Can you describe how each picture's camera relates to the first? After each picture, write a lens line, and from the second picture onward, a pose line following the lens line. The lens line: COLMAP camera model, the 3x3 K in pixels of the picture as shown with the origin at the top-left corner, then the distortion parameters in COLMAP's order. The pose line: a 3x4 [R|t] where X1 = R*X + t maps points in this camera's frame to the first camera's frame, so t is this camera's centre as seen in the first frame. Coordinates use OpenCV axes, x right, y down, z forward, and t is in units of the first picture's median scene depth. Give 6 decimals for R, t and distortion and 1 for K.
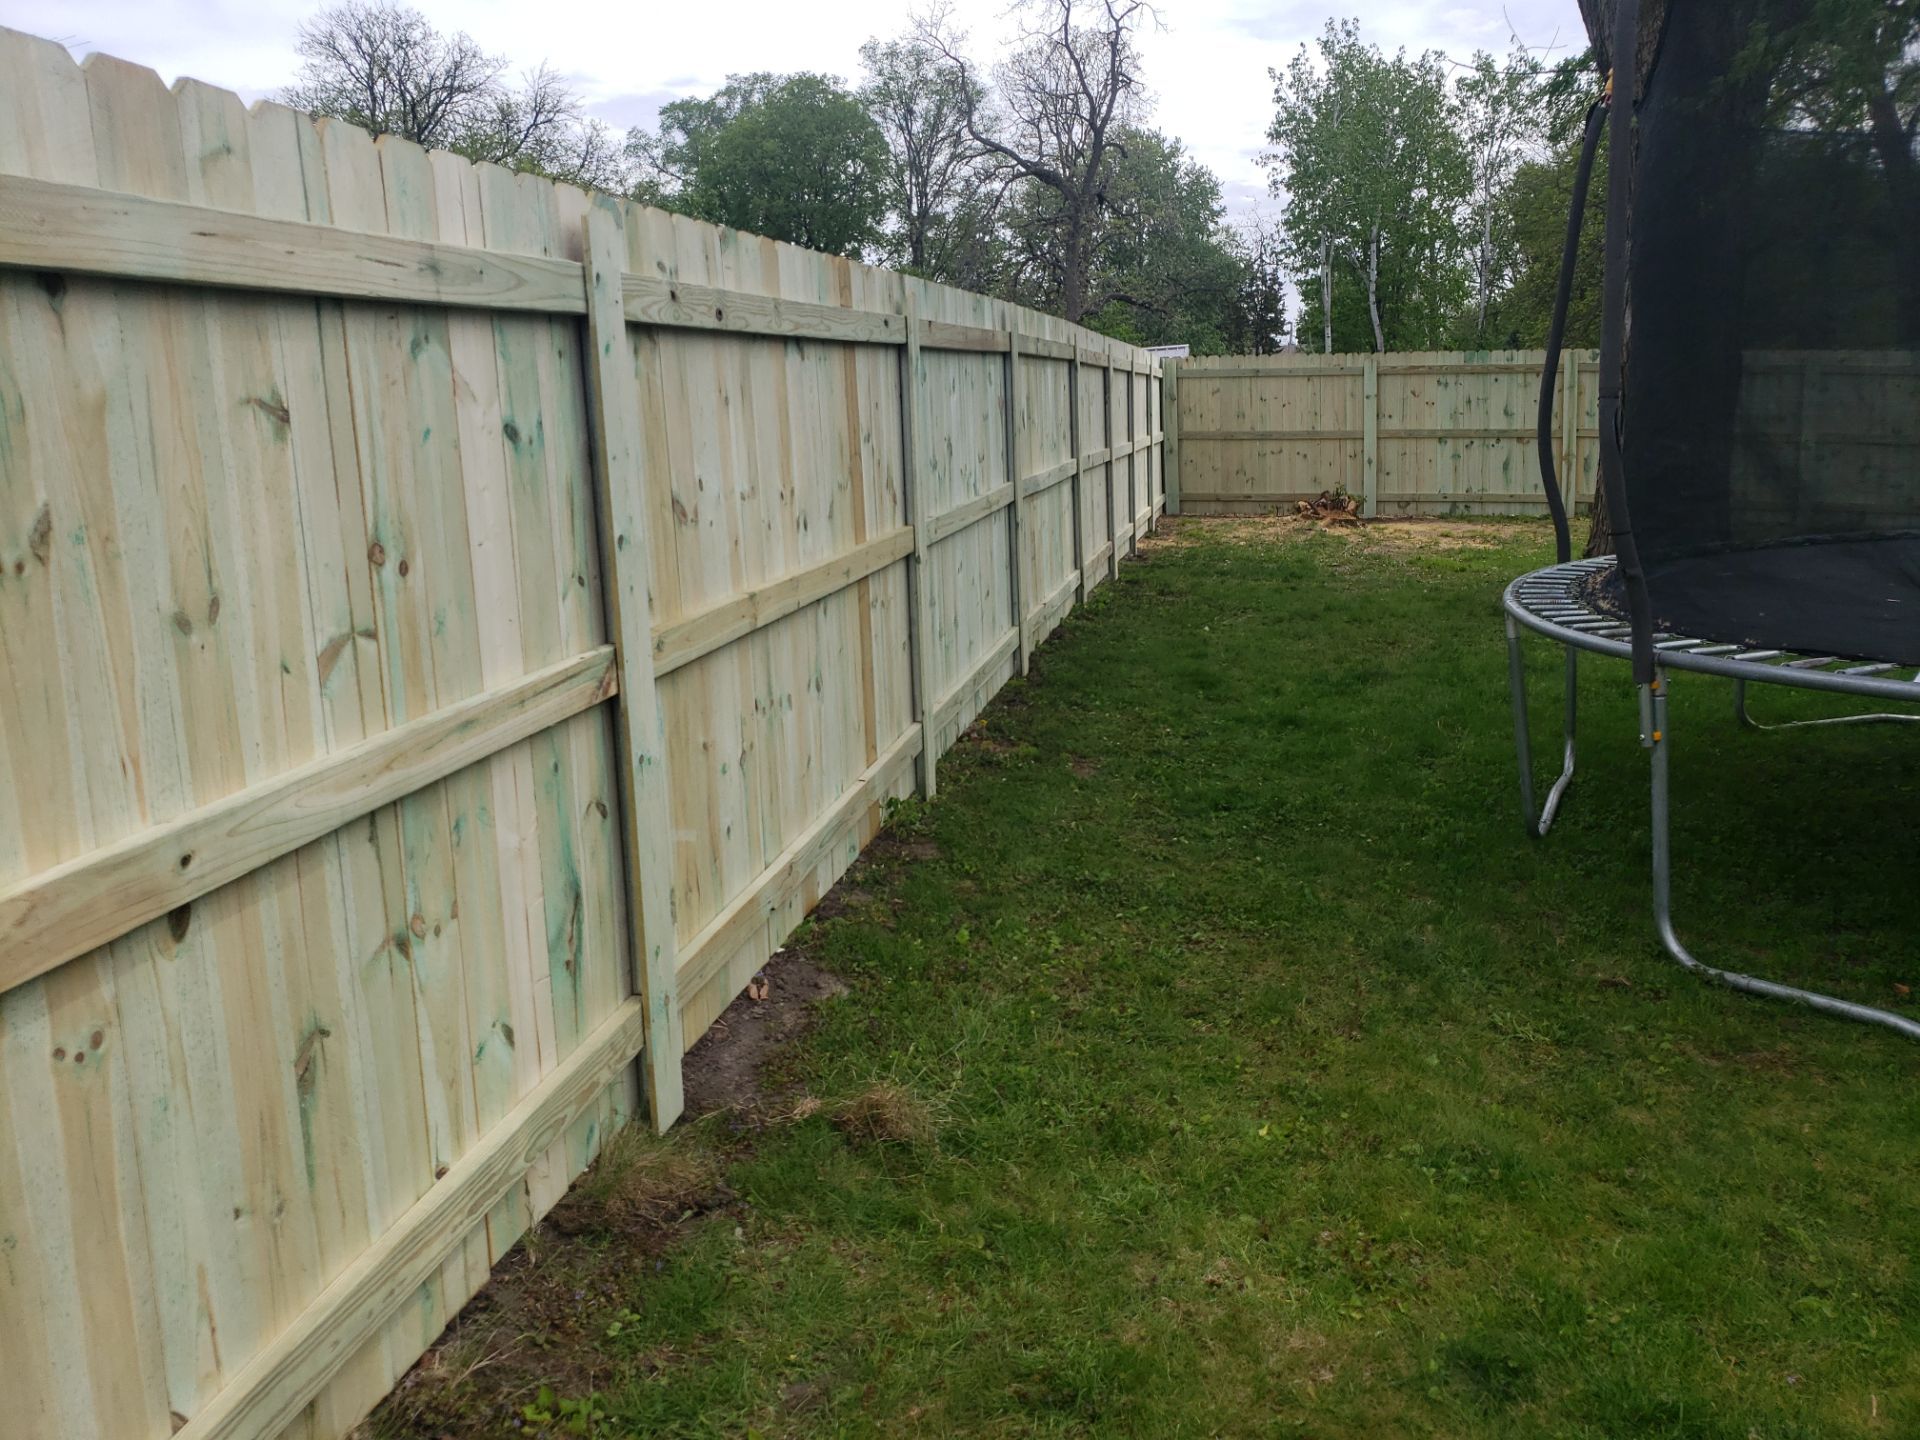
lens RADIAL K [[1495.3, 0, 947.8], [0, 1495.3, 703.1], [0, 0, 1]] dist [0.032410, -0.023033]
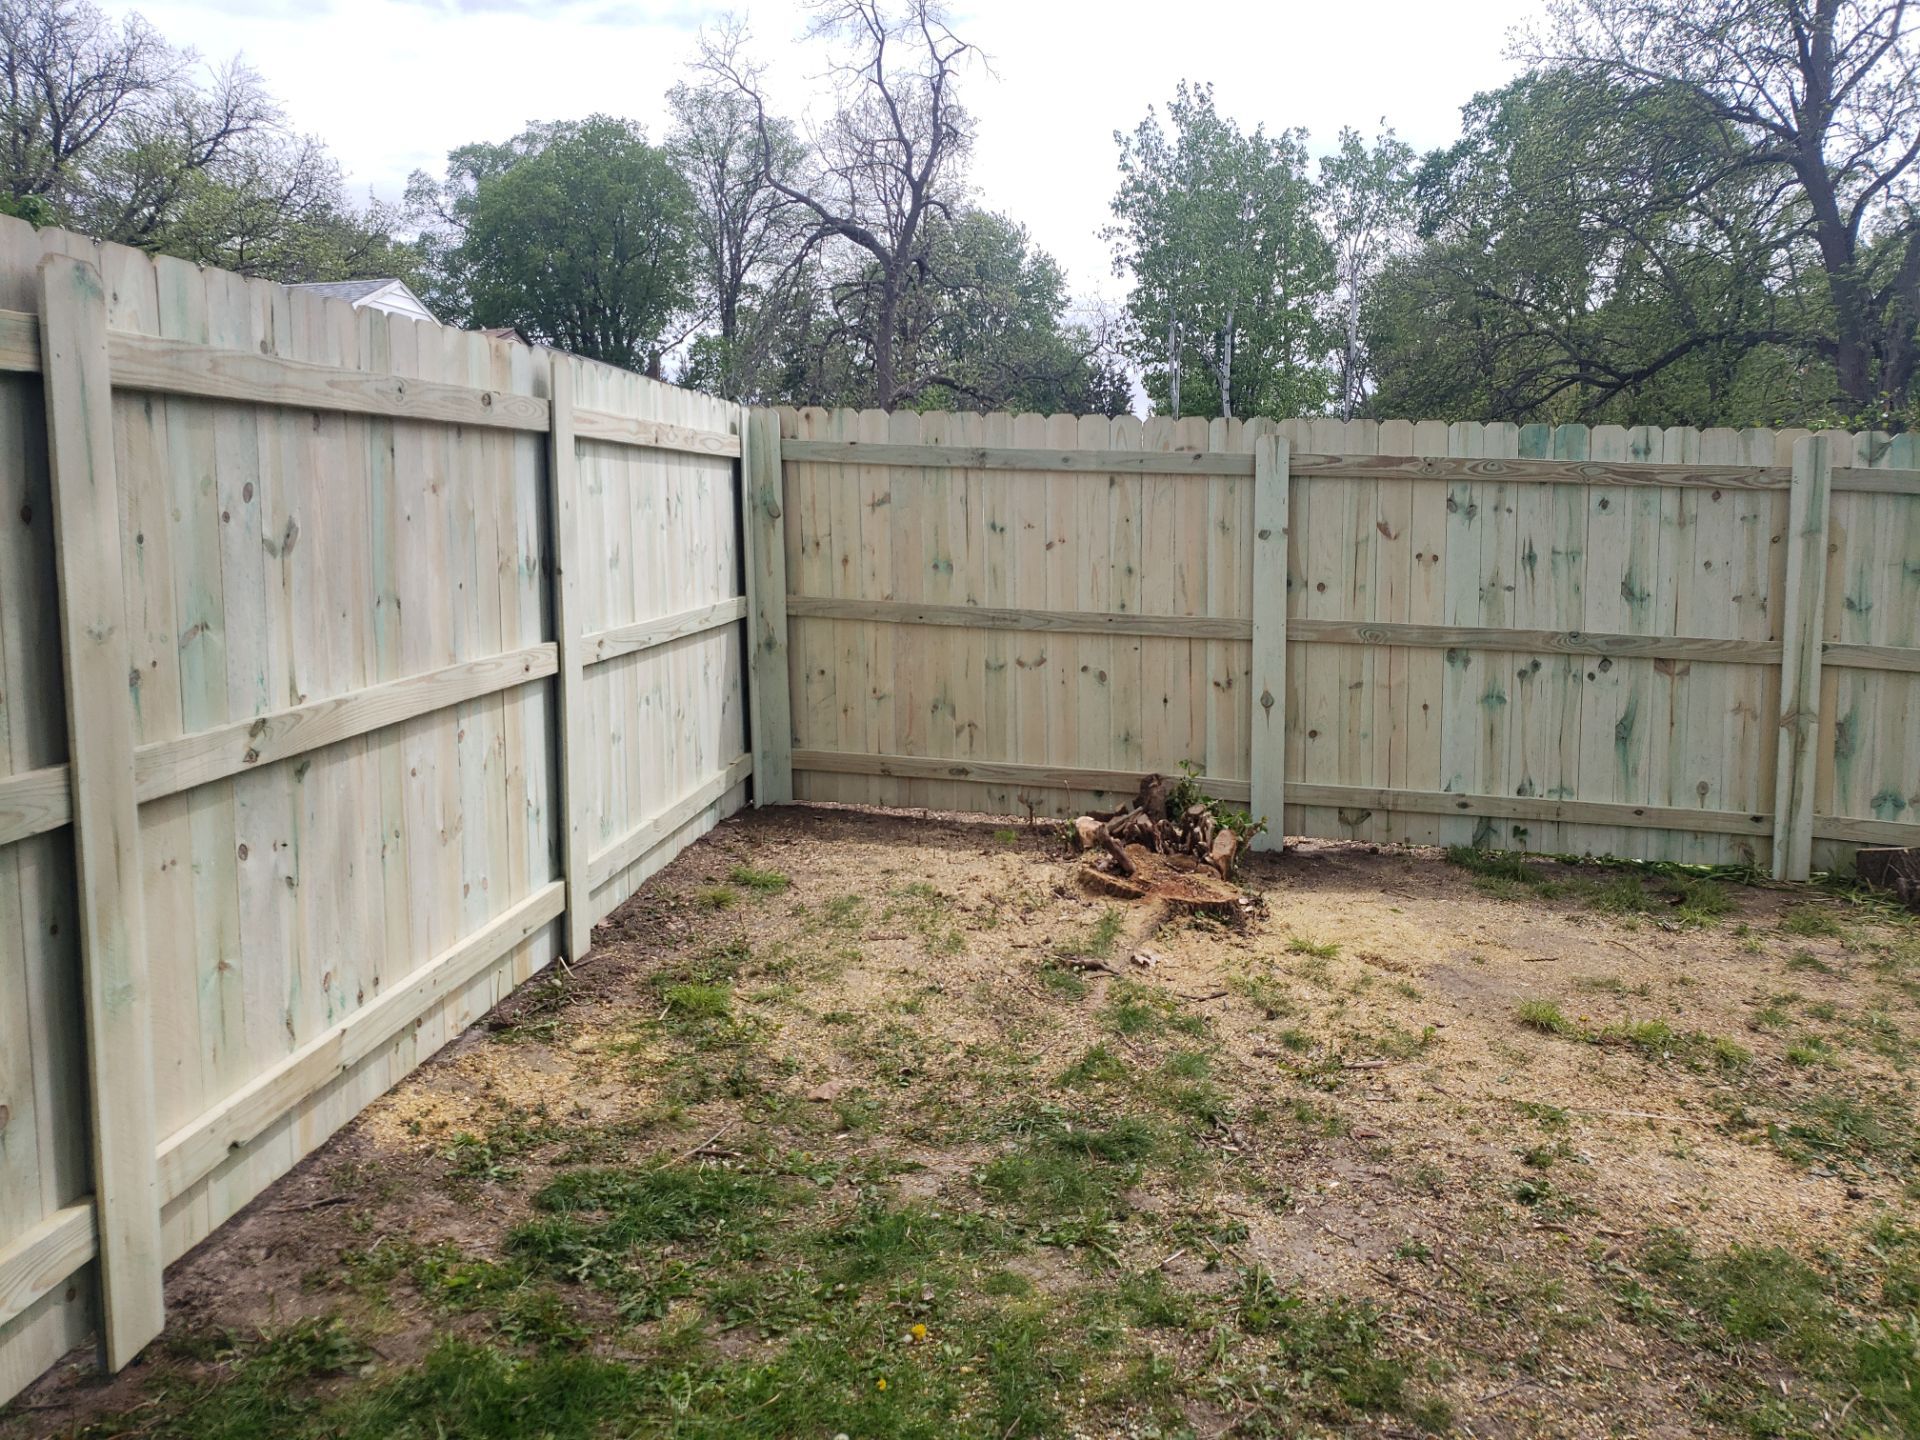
lens RADIAL K [[1495.3, 0, 959.1], [0, 1495.3, 694.4], [0, 0, 1]] dist [0.032410, -0.023033]
pose [[0.994082, 0.029907, 0.104431, 0.043188], [-0.023049, 0.997535, -0.066278, -0.035755], [-0.106156, 0.063478, 0.992321, 0.166508]]
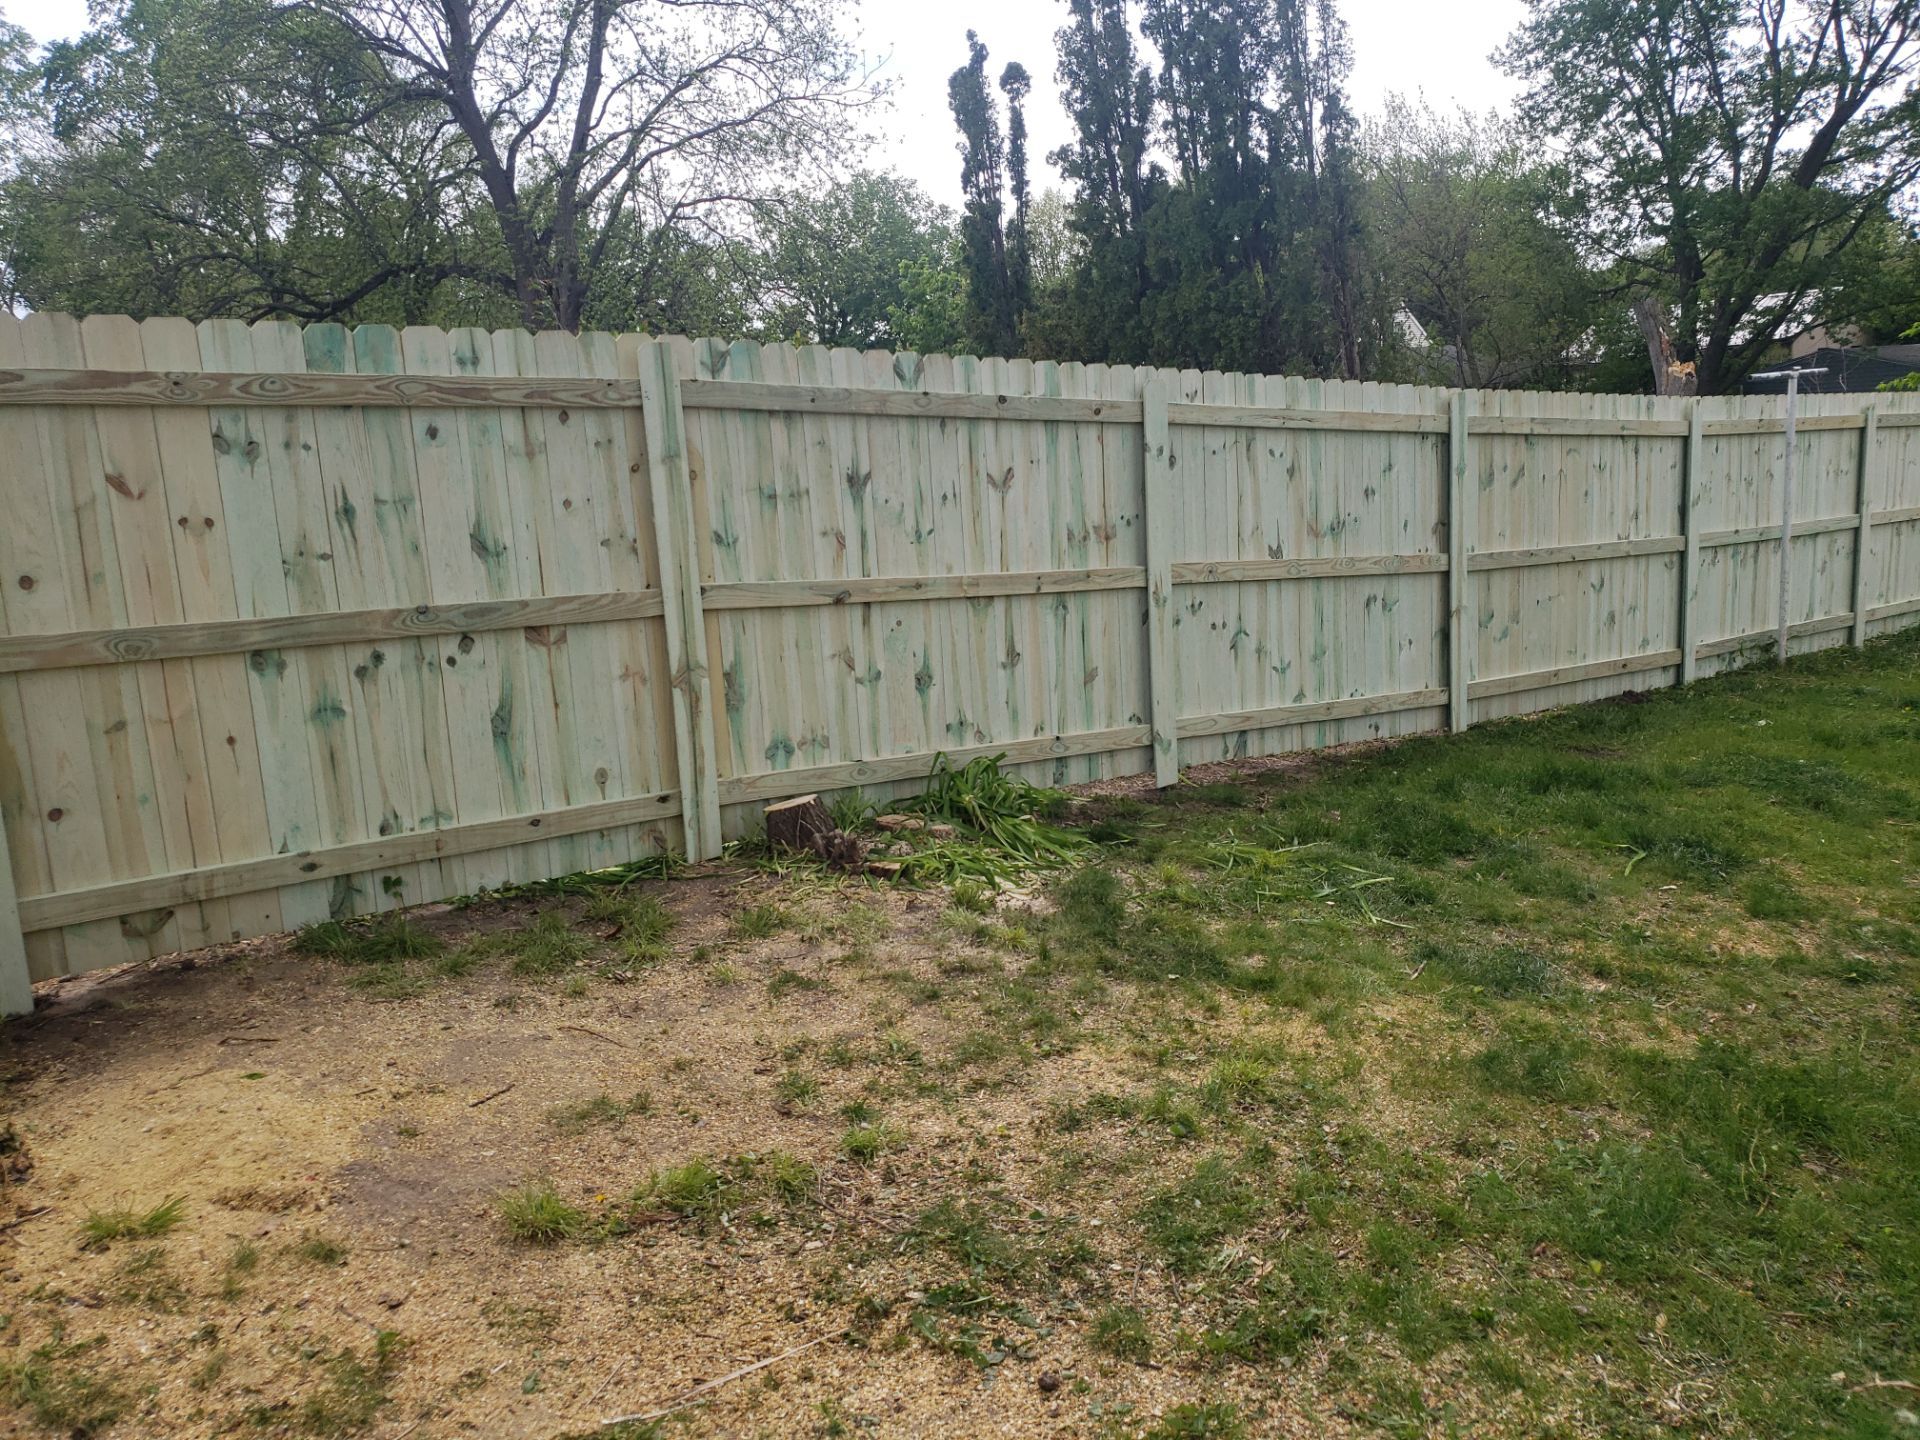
lens RADIAL K [[1495.3, 0, 948.2], [0, 1495.3, 665.7], [0, 0, 1]] dist [0.032410, -0.023033]
pose [[0.623059, -0.117942, 0.773232, 0.052133], [0.167411, 0.985766, 0.015463, -0.041118], [-0.764050, 0.119813, 0.633935, 0.193172]]
